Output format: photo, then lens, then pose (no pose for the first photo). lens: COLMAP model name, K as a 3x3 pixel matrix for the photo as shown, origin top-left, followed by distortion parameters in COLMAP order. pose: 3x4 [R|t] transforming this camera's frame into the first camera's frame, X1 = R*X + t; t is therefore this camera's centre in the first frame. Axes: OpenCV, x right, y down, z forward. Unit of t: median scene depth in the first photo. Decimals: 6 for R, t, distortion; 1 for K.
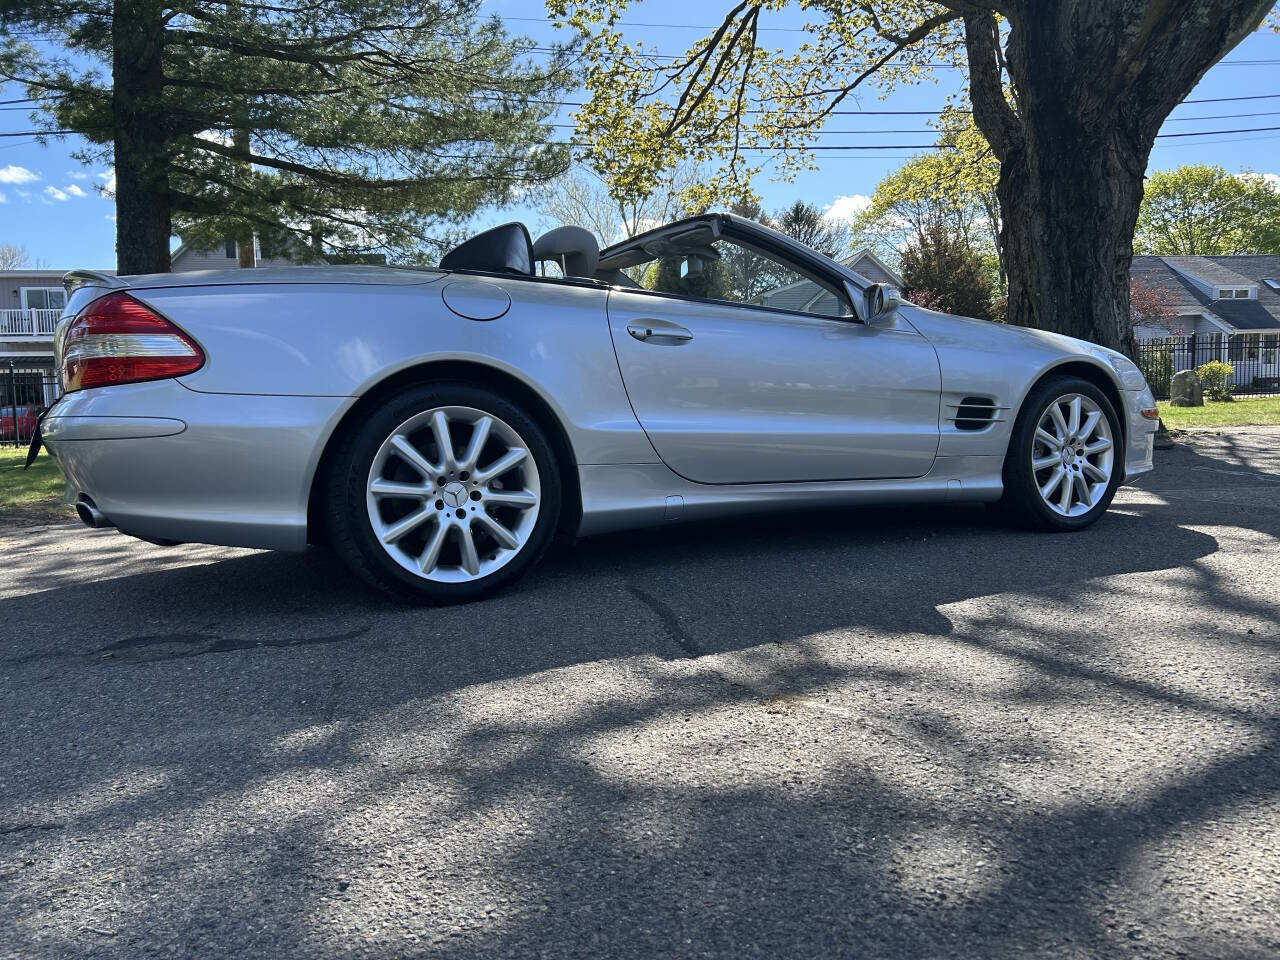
lens RADIAL K [[973.0, 0, 644.6], [0, 973.0, 496.4], [0, 0, 1]] dist [0.042452, -0.040417]
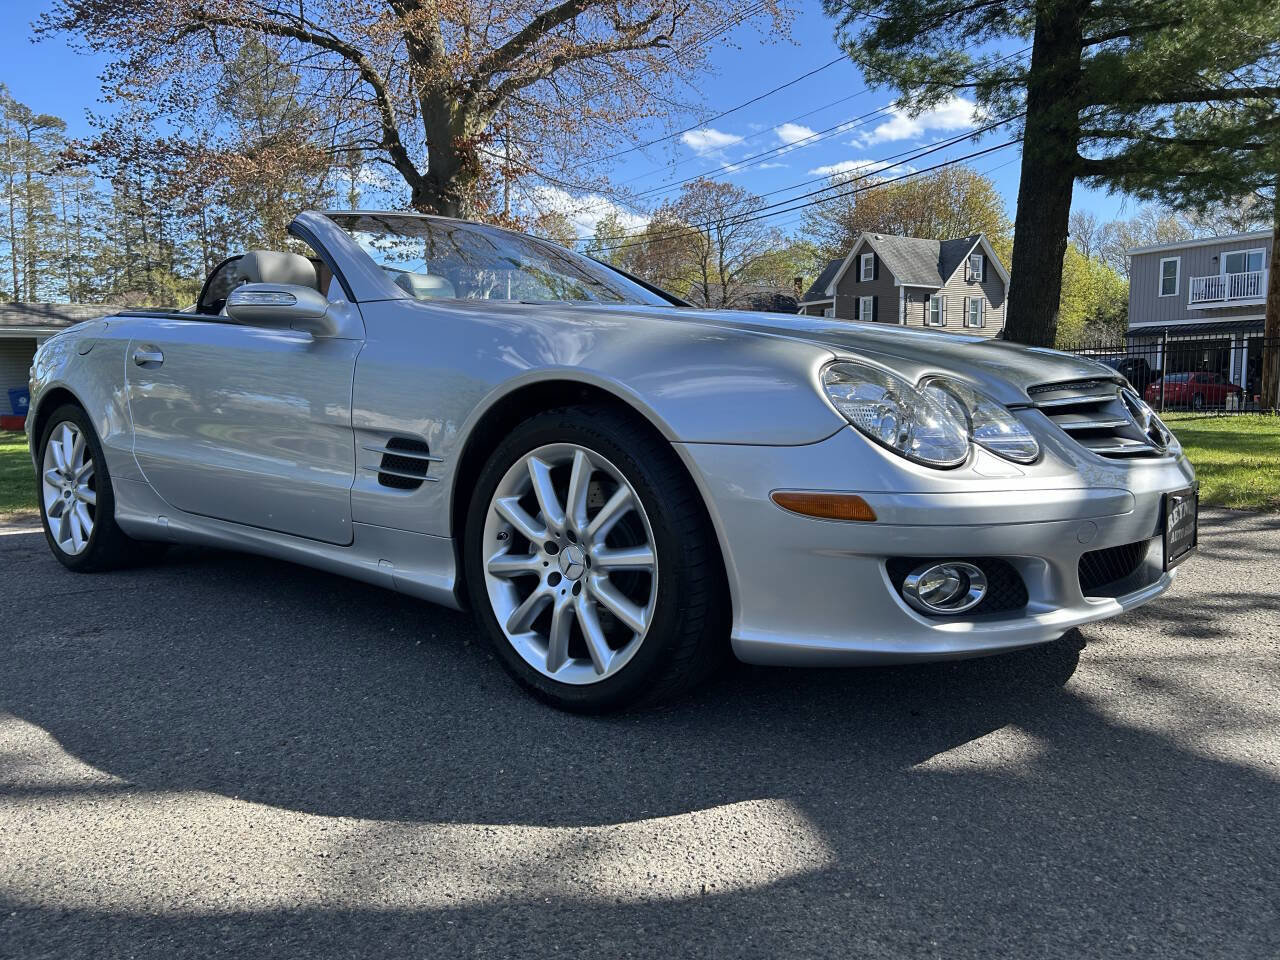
lens RADIAL K [[976.4, 0, 647.6], [0, 976.4, 483.0], [0, 0, 1]] dist [0.047314, -0.053052]
pose [[0.372753, 0.108755, -0.921535, 0.908564], [-0.085968, 0.992884, 0.082401, -0.127591], [0.923940, 0.048507, 0.379450, 0.839450]]
